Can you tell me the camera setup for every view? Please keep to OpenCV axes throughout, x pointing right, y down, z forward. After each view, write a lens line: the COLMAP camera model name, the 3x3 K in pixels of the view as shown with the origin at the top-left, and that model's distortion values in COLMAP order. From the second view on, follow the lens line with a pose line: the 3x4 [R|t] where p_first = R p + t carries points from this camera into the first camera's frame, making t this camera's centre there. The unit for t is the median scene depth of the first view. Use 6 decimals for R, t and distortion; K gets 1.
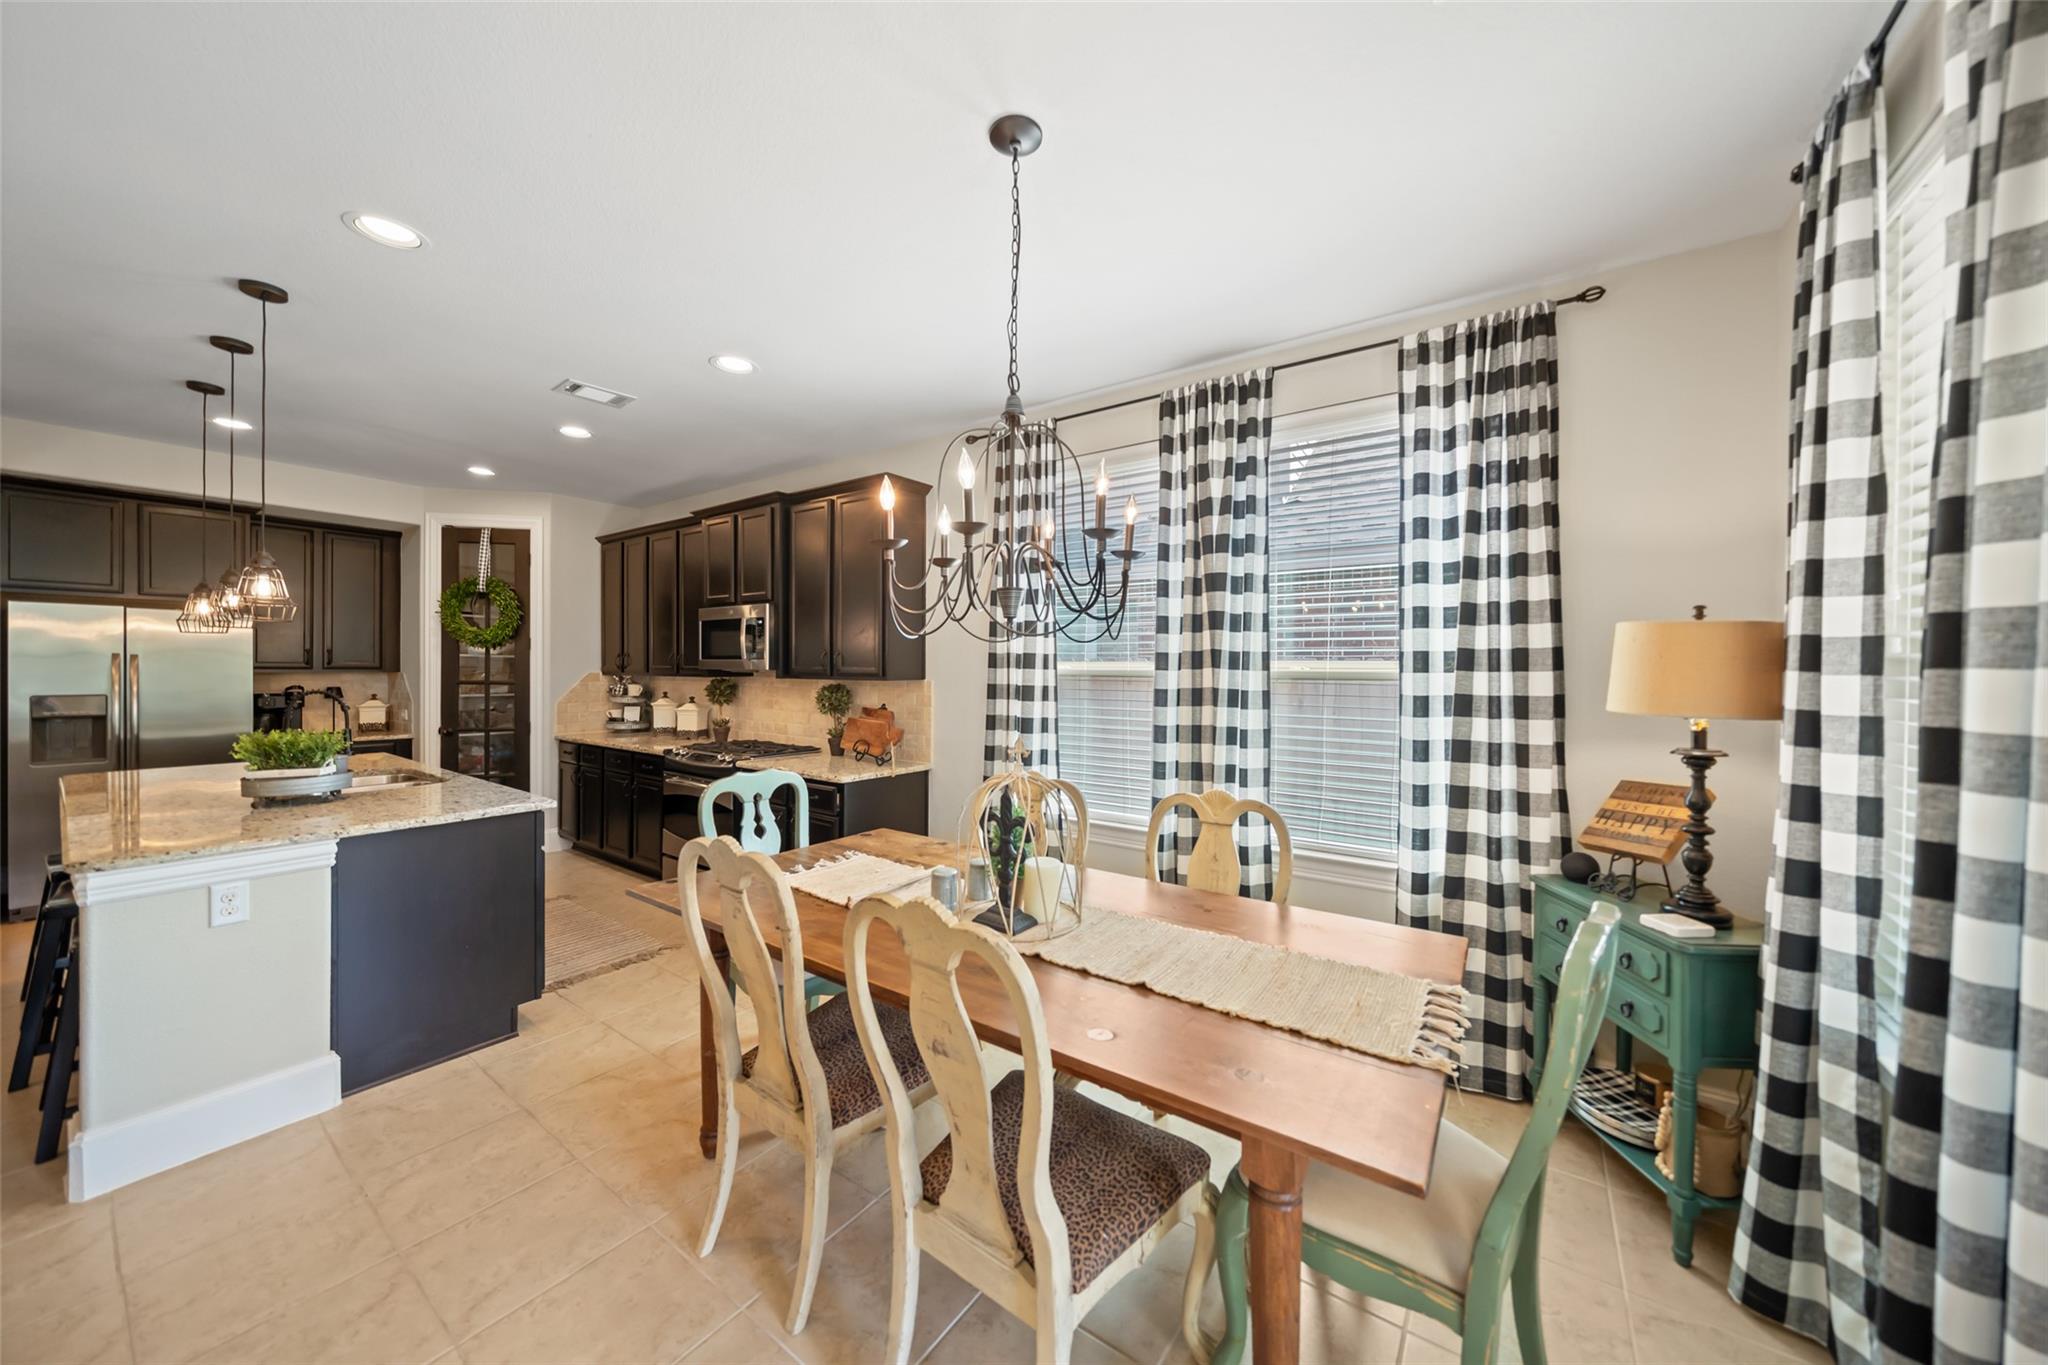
lens RADIAL K [[707.7, 0, 1005.2], [0, 707.7, 667.9], [0, 0, 1]] dist [-0.011498, 0.001280]
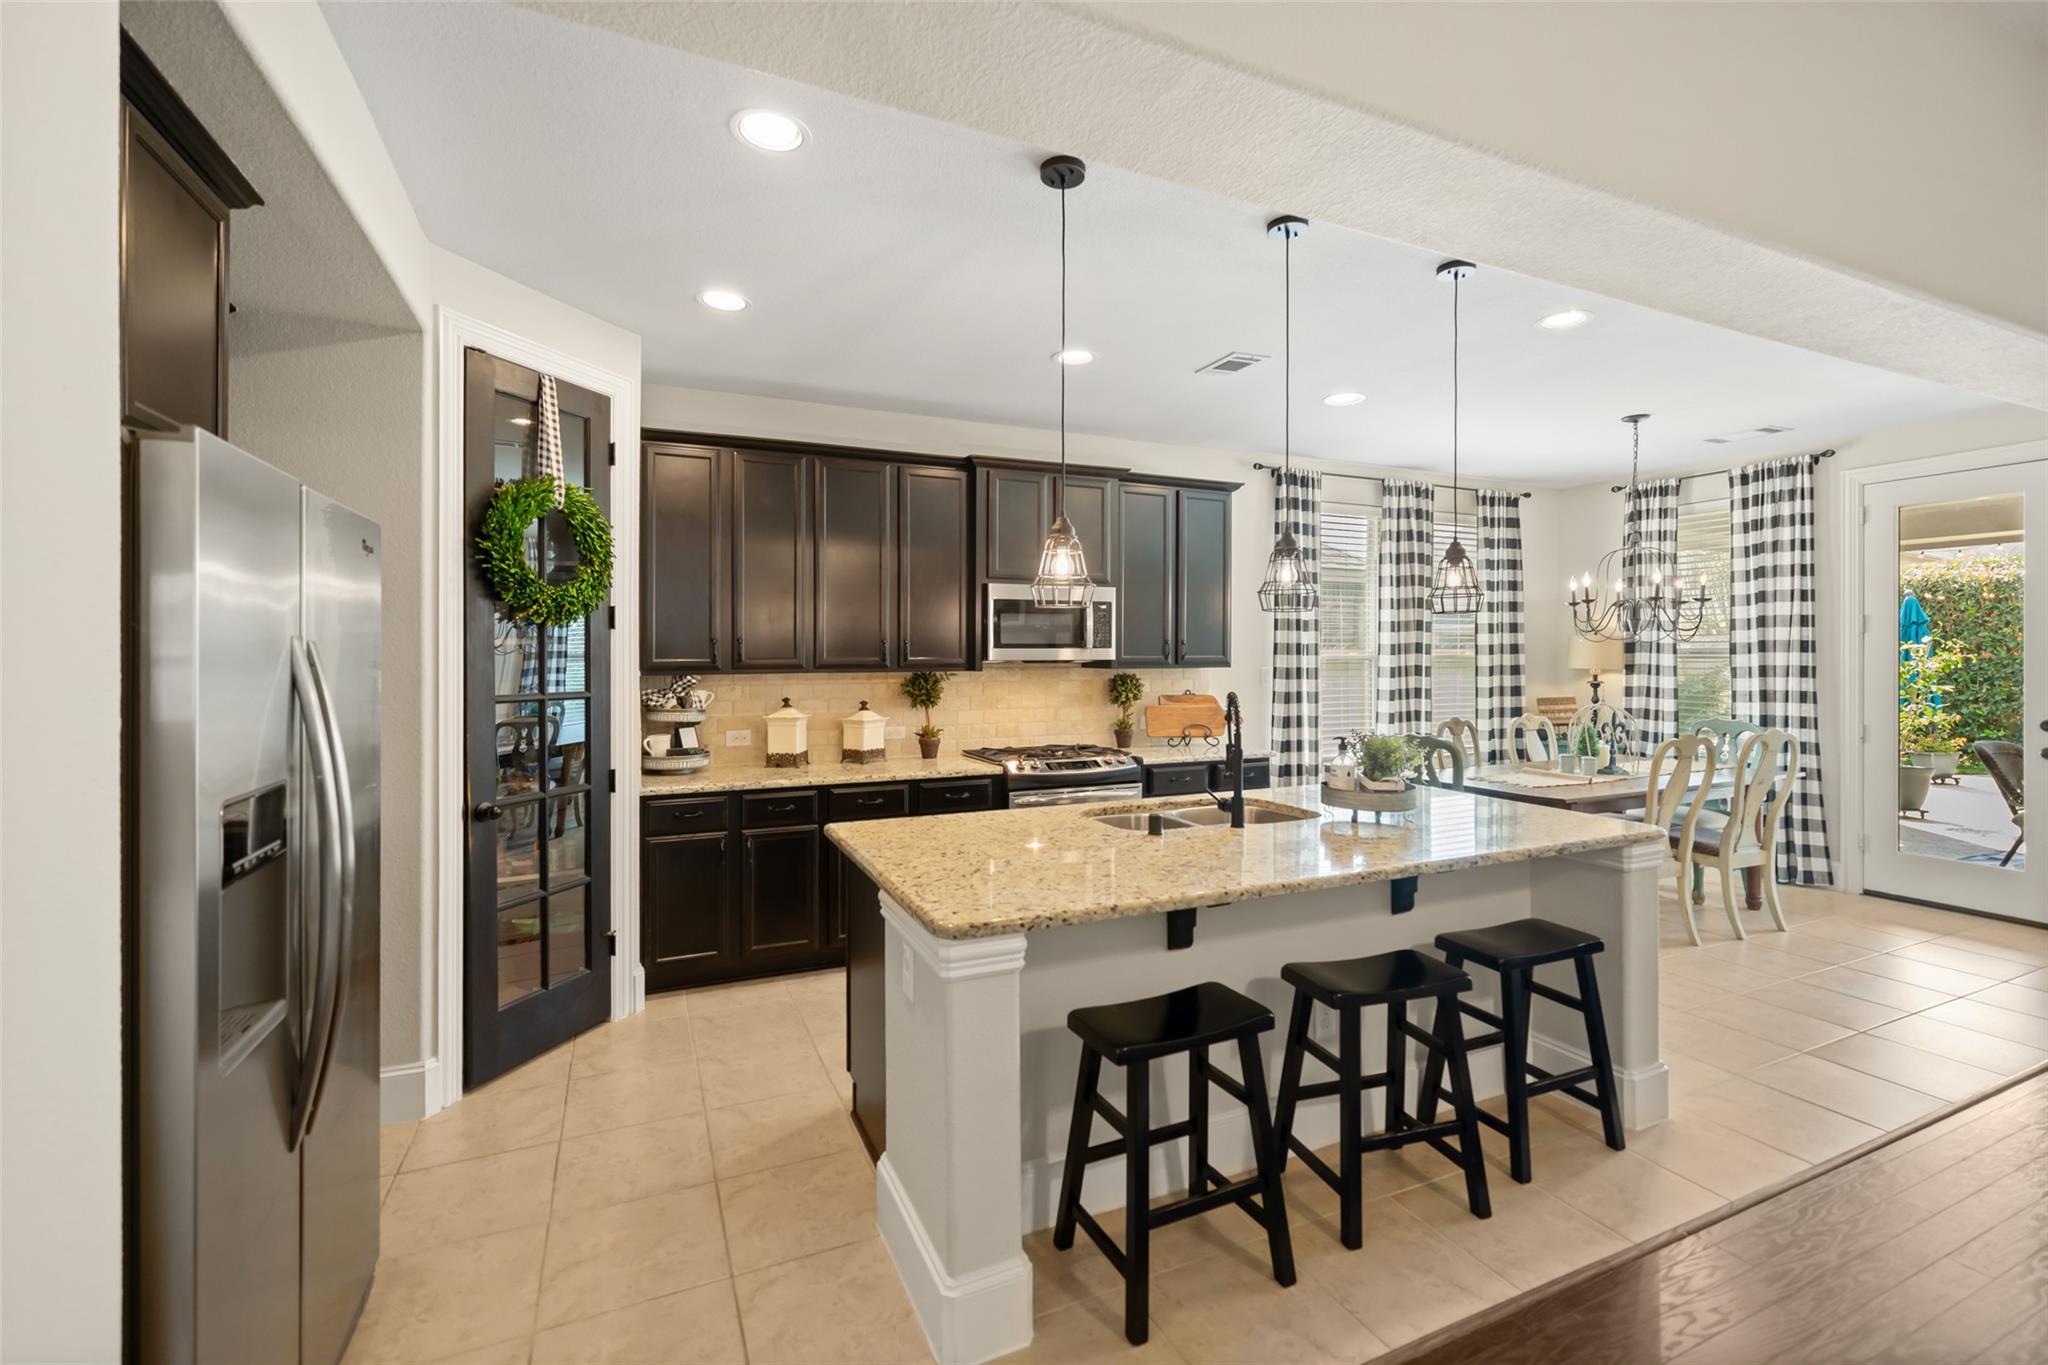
lens RADIAL K [[880.1, 0, 1038.4], [0, 880.1, 657.8], [0, 0, 1]] dist [0.004810, 0.001064]
pose [[0.488498, -0.012598, 0.872474, -1.708550], [0.006448, 0.999921, 0.010828, -0.016230], [-0.872541, 0.000336, 0.488540, 0.653905]]
